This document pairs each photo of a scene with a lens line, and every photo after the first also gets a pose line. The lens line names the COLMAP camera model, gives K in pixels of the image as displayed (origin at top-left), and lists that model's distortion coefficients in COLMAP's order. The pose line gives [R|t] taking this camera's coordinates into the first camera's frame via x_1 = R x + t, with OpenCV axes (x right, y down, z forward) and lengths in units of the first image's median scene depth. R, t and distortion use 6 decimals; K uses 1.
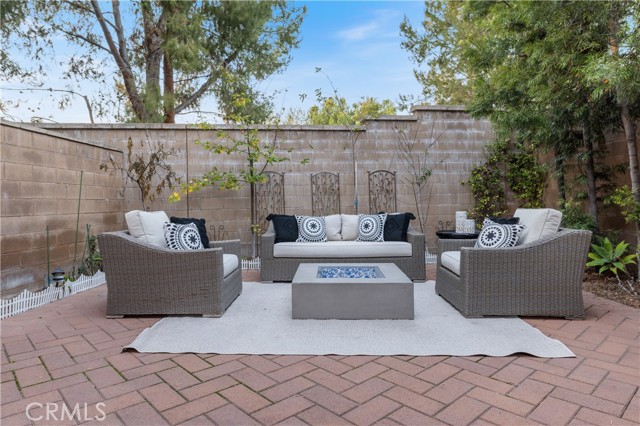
lens RADIAL K [[397.4, 0, 320.0], [0, 397.4, 213.0], [0, 0, 1]] dist [-0.003670, -0.000718]
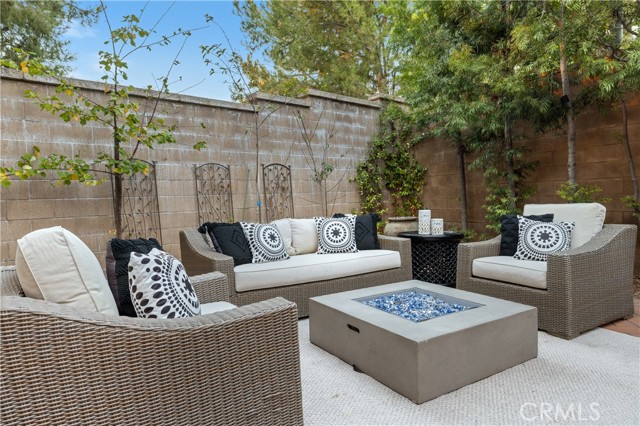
lens RADIAL K [[397.4, 0, 320.0], [0, 397.4, 213.0], [0, 0, 1]] dist [-0.003670, -0.000718]
pose [[0.838191, -0.032407, 0.544413, -0.229986], [0.034649, 0.999381, 0.006144, -0.007707], [-0.544275, 0.013713, 0.838795, 0.281473]]
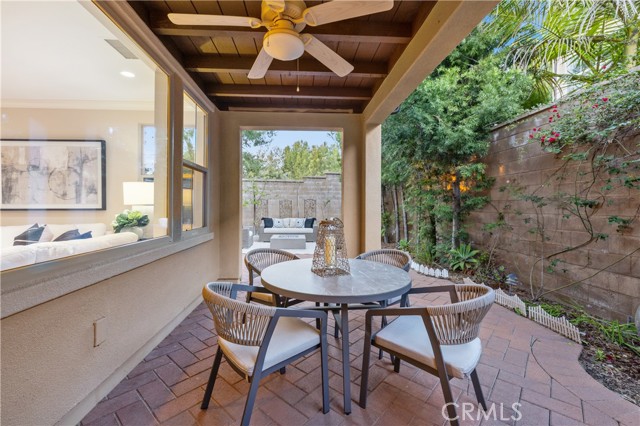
lens RADIAL K [[265.7, 0, 318.9], [0, 265.7, 210.3], [0, 0, 1]] dist [-0.000291, 0.000095]
pose [[0.994599, 0.015756, 0.102591, 0.049728], [-0.014412, 0.999801, -0.013828, -0.020056], [-0.102788, 0.012275, 0.994627, -0.602338]]
